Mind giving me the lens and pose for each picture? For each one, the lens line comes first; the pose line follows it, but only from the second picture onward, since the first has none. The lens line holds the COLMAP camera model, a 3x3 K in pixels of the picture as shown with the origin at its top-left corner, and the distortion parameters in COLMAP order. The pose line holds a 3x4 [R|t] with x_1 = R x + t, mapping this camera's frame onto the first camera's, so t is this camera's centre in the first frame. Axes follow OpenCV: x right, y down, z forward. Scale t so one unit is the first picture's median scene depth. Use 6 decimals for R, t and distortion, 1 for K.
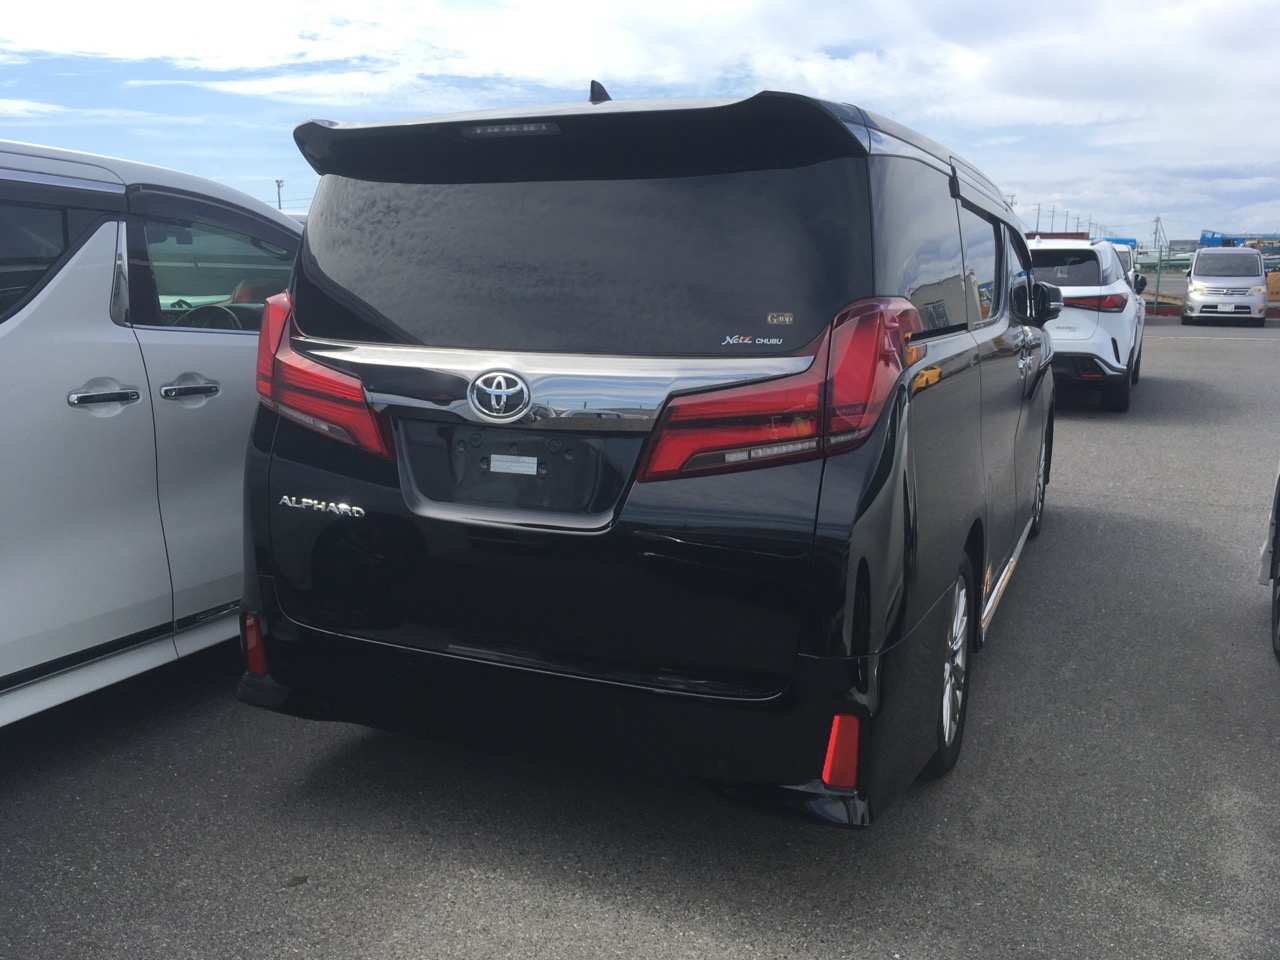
lens RADIAL K [[1101.3, 0, 644.8], [0, 1101.3, 478.4], [0, 0, 1]] dist [0.034892, -0.037947]
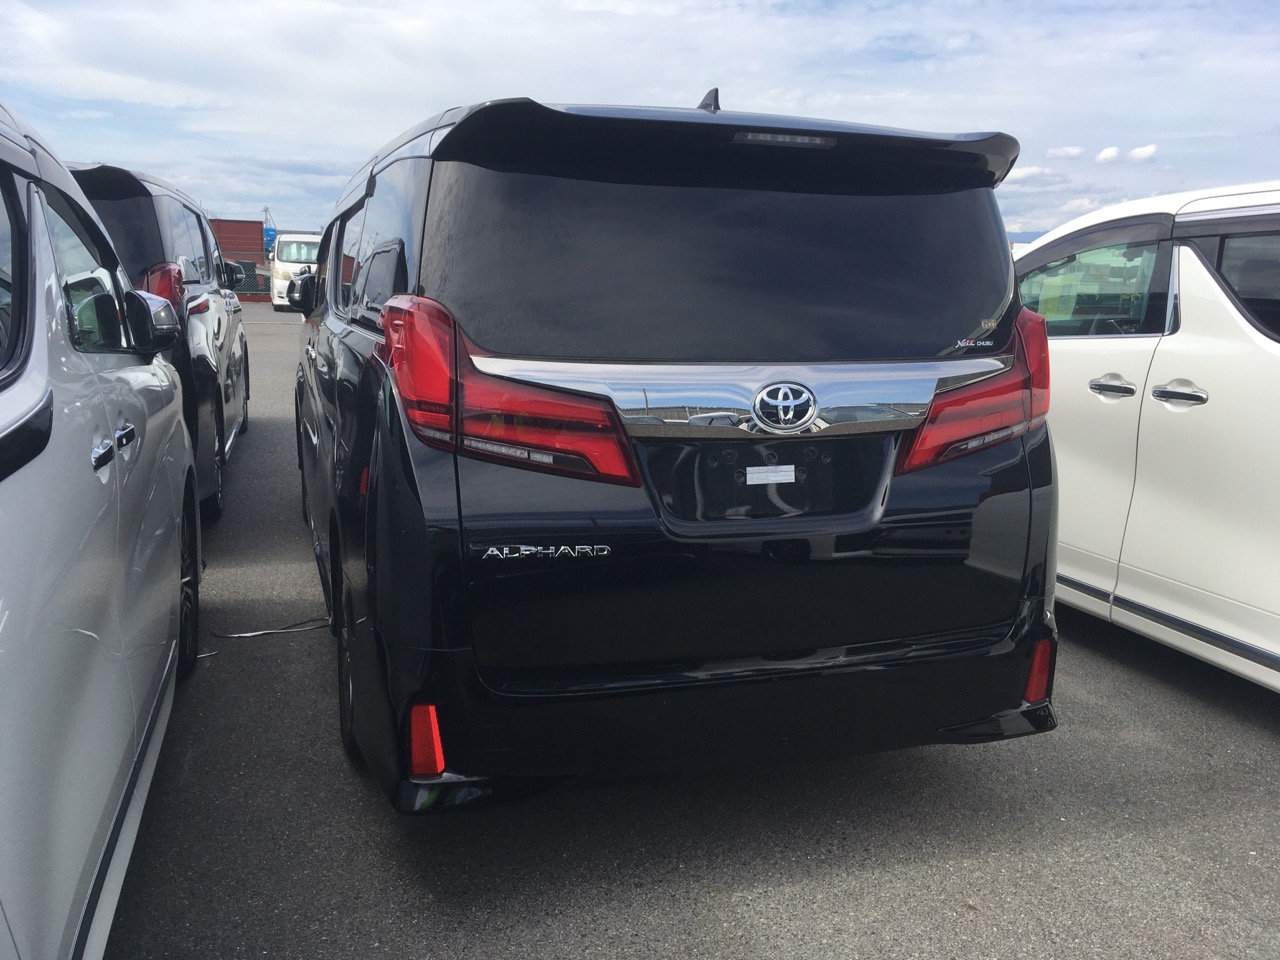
lens RADIAL K [[1101.3, 0, 644.0], [0, 1101.3, 483.1], [0, 0, 1]] dist [0.034892, -0.037947]
pose [[0.730525, -0.116199, 0.672927, -0.900259], [0.105301, 0.992799, 0.057119, -0.076519], [-0.674718, 0.029133, 0.737500, 0.351362]]
